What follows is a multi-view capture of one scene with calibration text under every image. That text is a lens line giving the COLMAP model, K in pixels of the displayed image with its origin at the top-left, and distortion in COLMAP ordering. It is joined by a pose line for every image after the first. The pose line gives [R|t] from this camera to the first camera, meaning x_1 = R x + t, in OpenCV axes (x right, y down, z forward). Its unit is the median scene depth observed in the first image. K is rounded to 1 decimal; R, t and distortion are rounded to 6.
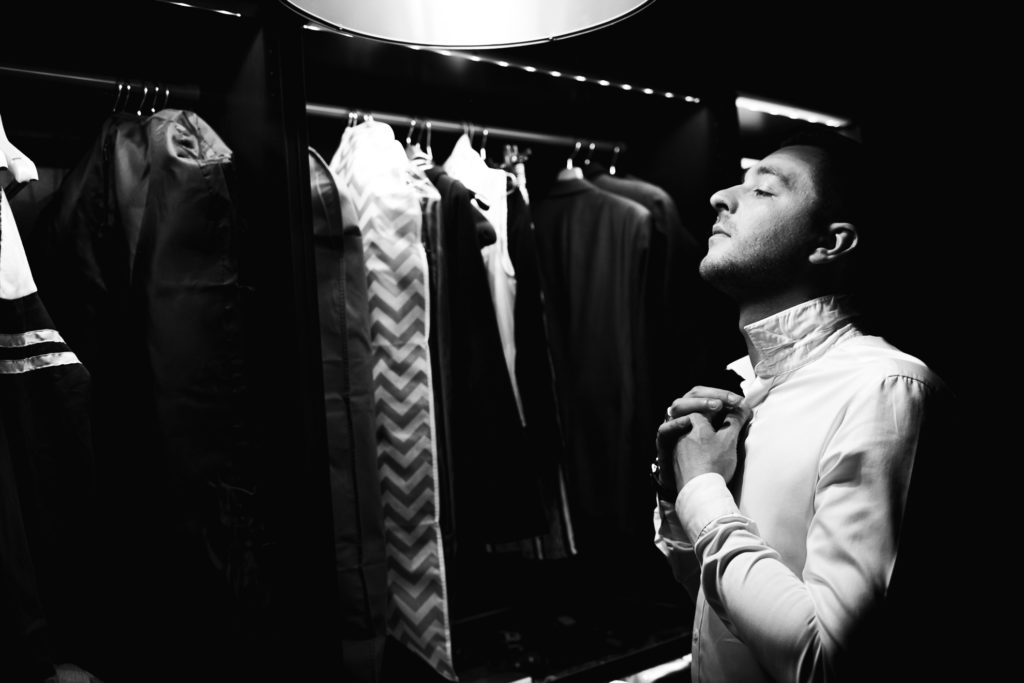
lens RADIAL K [[1043.0, 0, 512.0], [0, 1043.0, 341.5], [0, 0, 1]] dist [-0.001631, 0.000035]
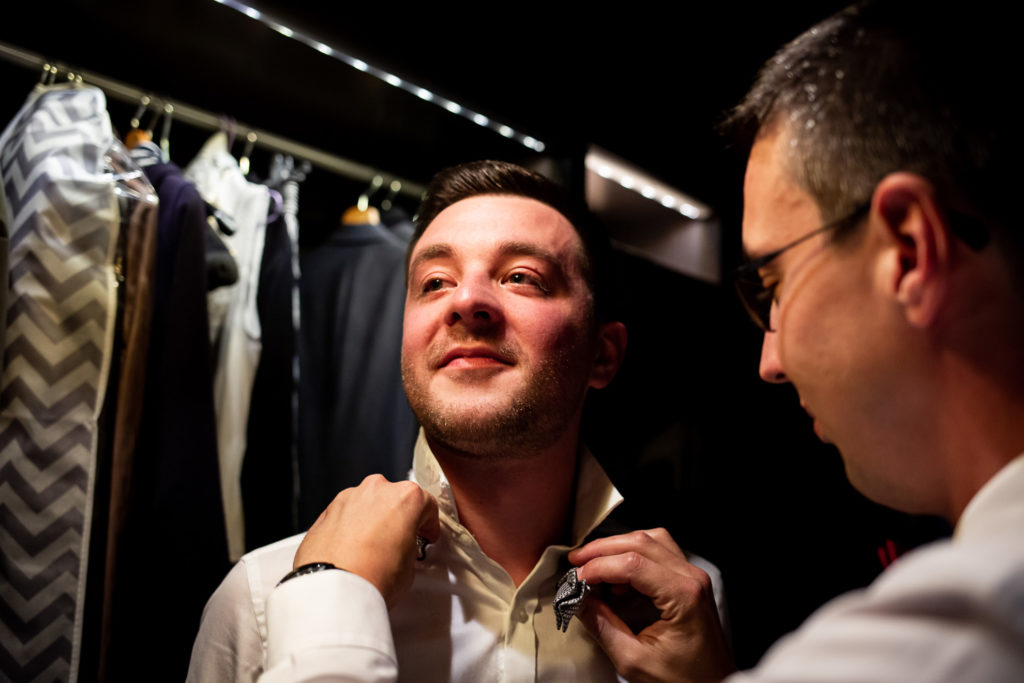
lens RADIAL K [[1020.3, 0, 512.0], [0, 1020.3, 341.5], [0, 0, 1]] dist [0.003014, -0.148420]
pose [[0.969034, 0.138556, 0.204389, 0.029511], [-0.120943, 0.987973, -0.096345, -0.018223], [-0.215280, 0.068642, 0.974137, 0.346725]]
